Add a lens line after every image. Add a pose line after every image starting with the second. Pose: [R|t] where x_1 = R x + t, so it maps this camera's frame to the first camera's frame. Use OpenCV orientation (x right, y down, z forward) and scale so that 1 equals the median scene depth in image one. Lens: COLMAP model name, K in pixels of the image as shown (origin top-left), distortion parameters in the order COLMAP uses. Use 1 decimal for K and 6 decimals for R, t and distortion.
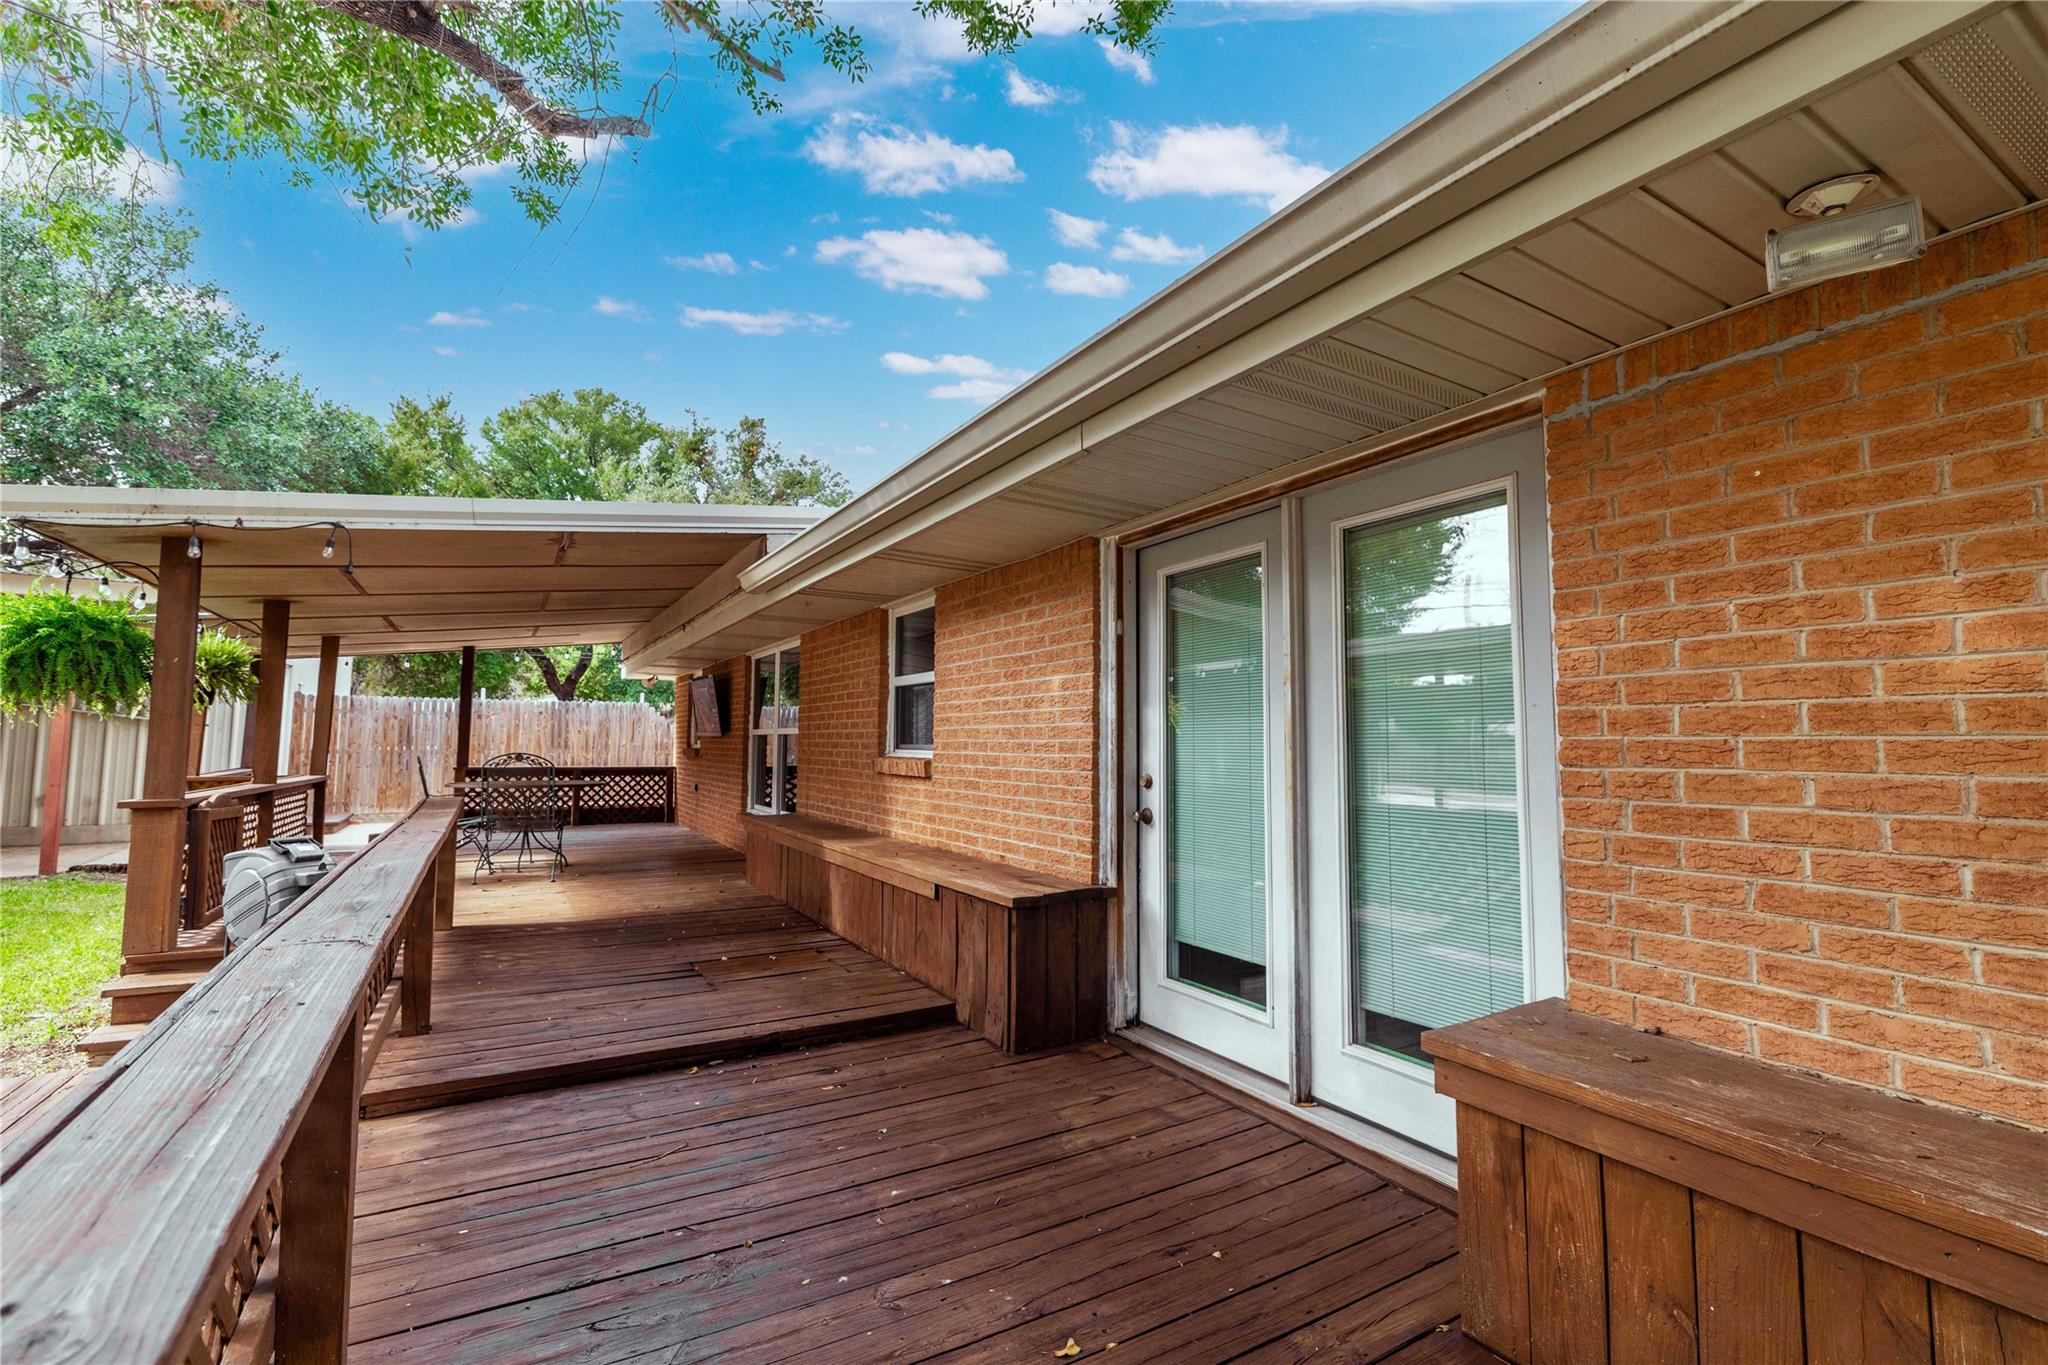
lens RADIAL K [[898.7, 0, 1024.0], [0, 898.7, 682.5], [0, 0, 1]] dist [-0.001900, -0.000278]
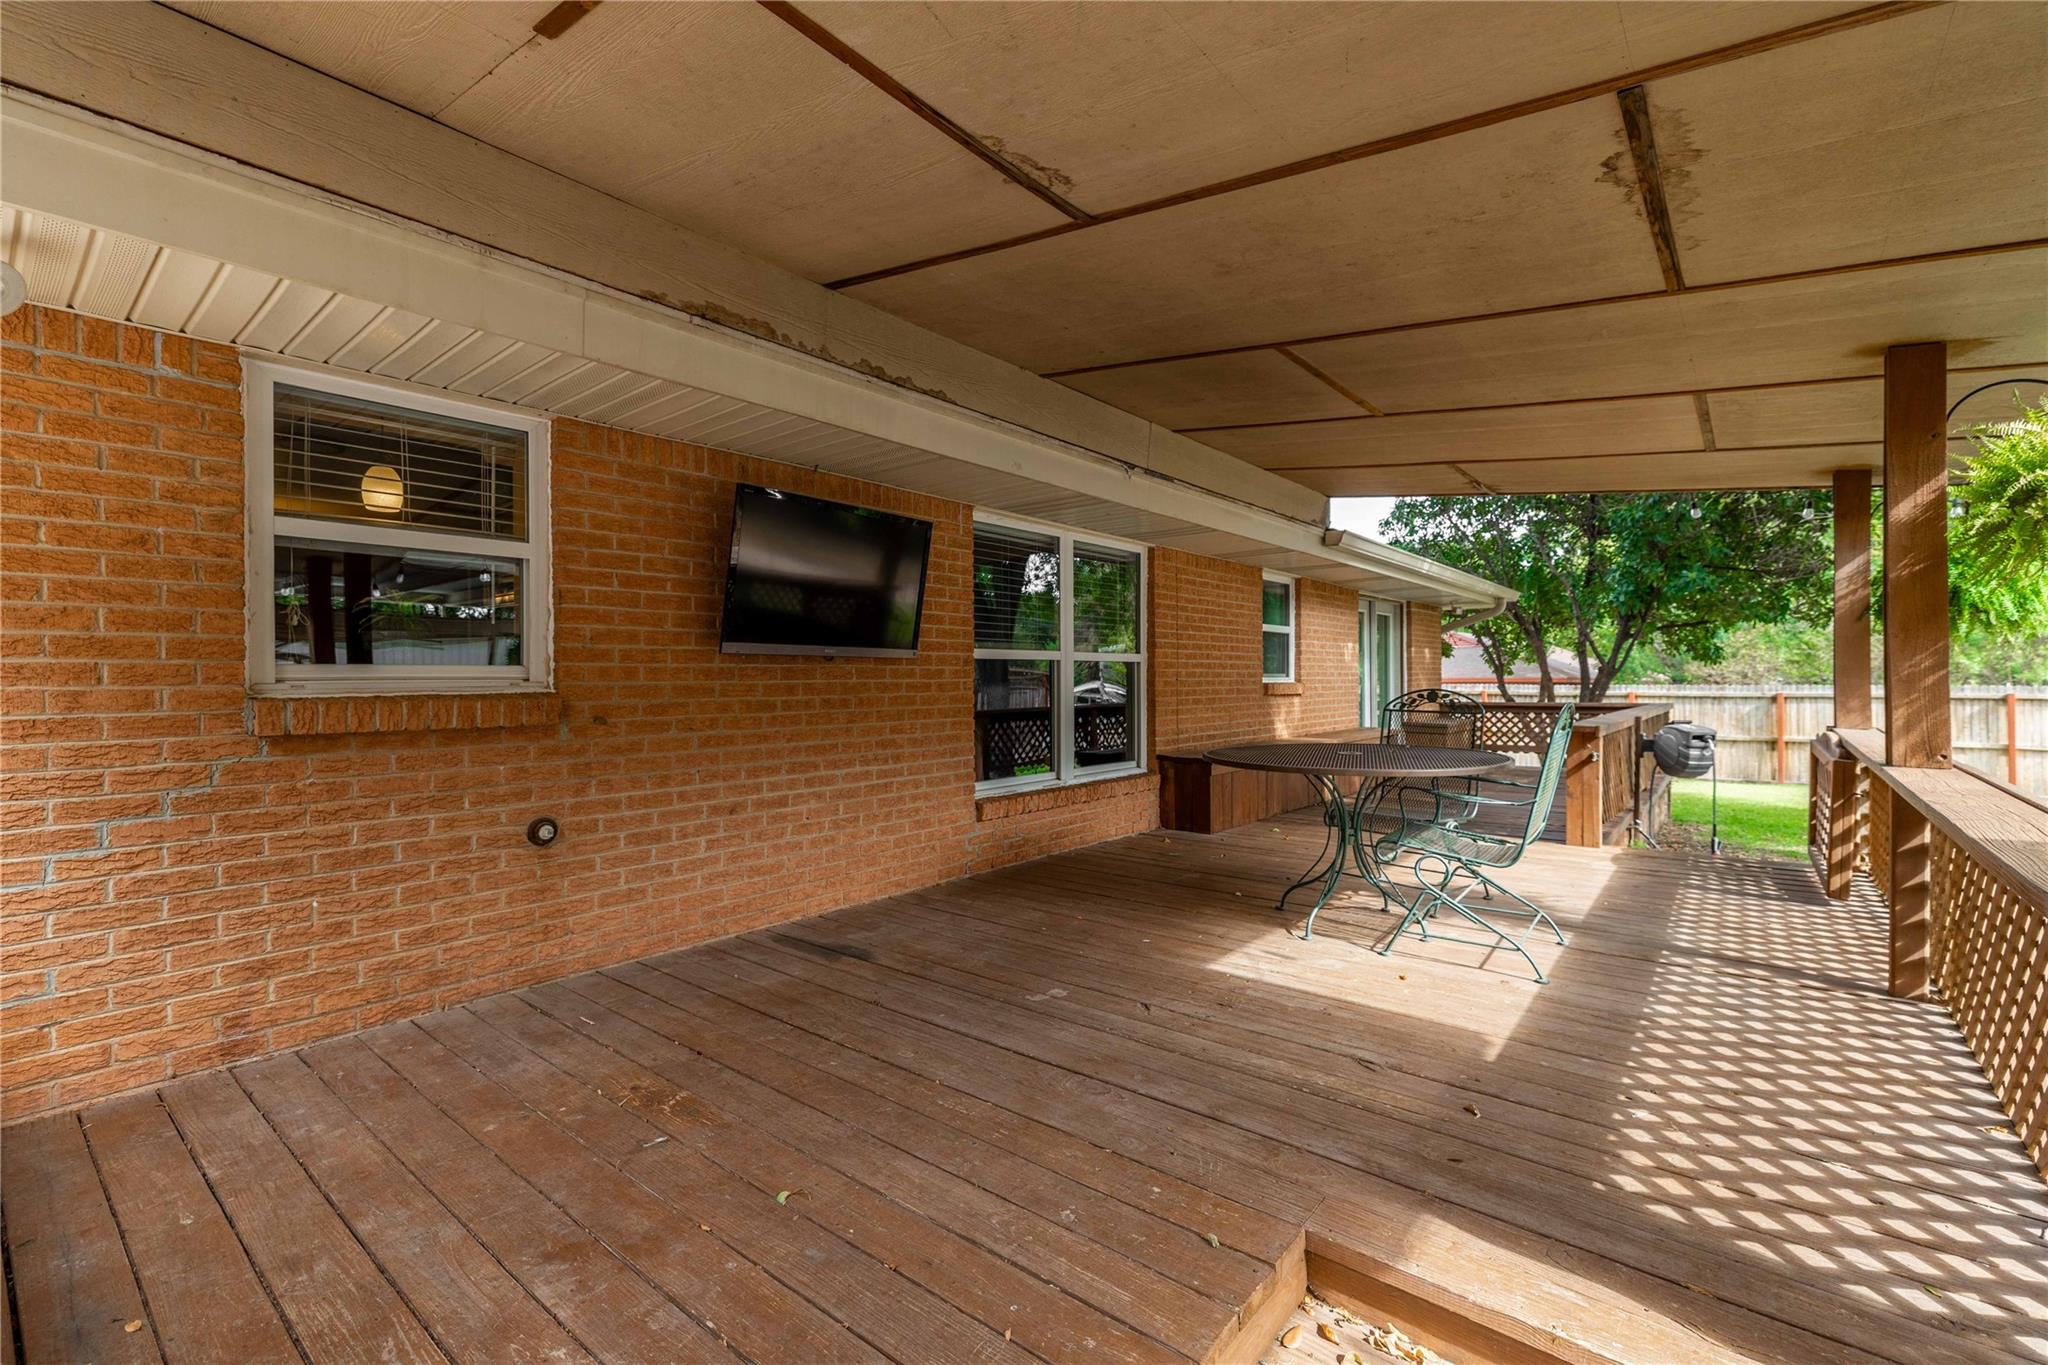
lens RADIAL K [[898.7, 0, 1024.0], [0, 898.7, 682.5], [0, 0, 1]] dist [-0.001900, -0.000278]
pose [[-0.339421, -0.004390, 0.940624, -1.231697], [-0.056935, 0.998251, -0.015886, 0.118022], [-0.938910, -0.058947, -0.339077, 1.707934]]
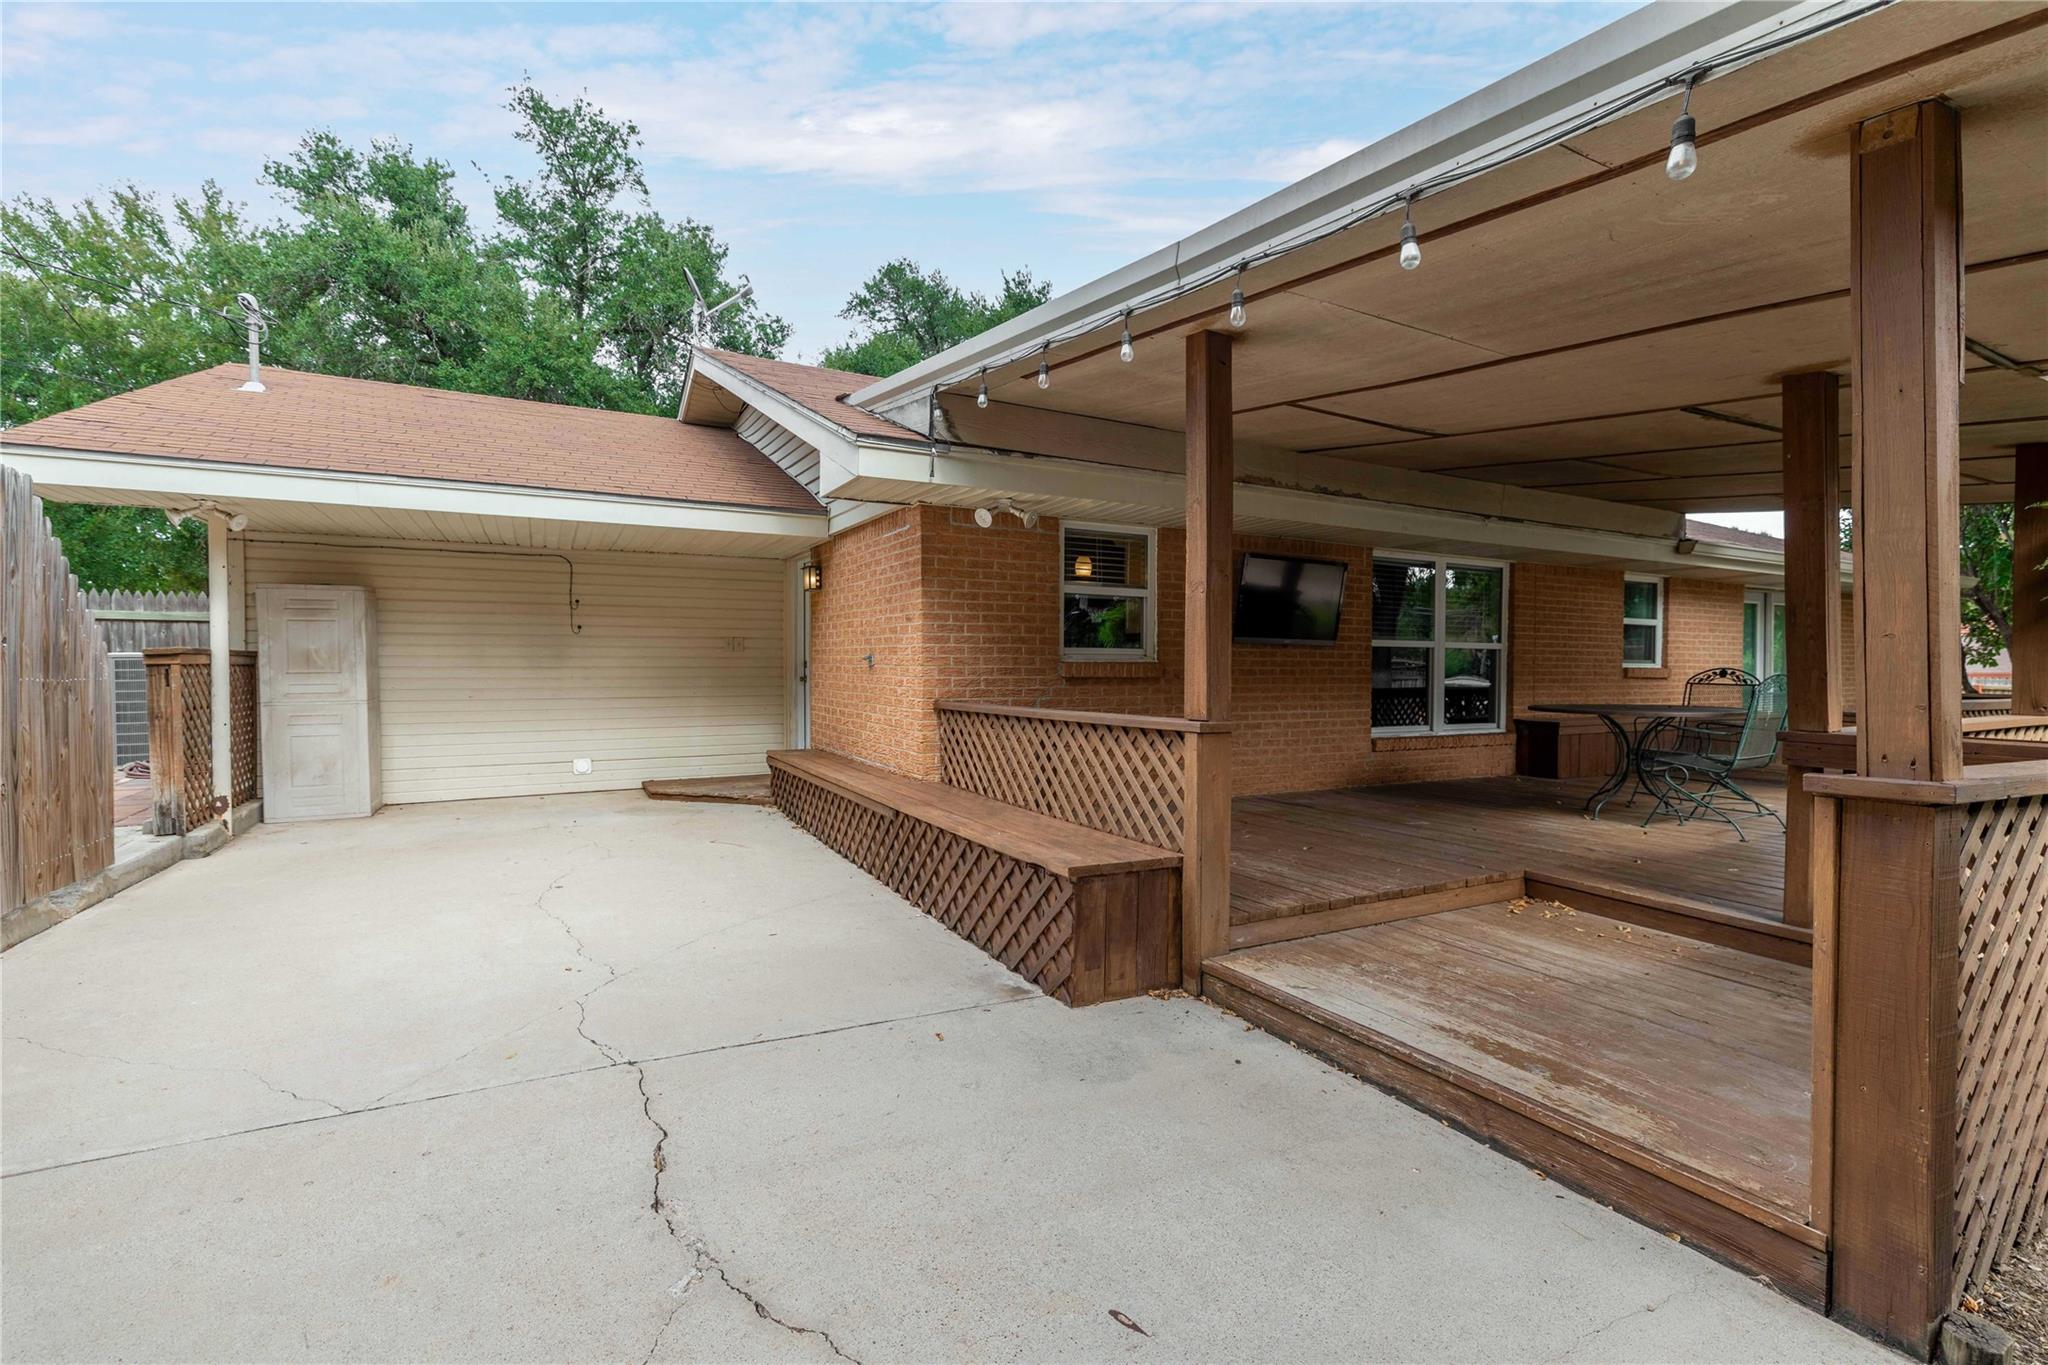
lens RADIAL K [[898.7, 0, 1024.0], [0, 898.7, 682.5], [0, 0, 1]] dist [-0.001900, -0.000278]
pose [[0.054490, -0.016173, 0.998383, -1.725923], [-0.070142, 0.997337, 0.019984, 0.145239], [-0.996048, -0.071118, 0.053211, 1.887581]]
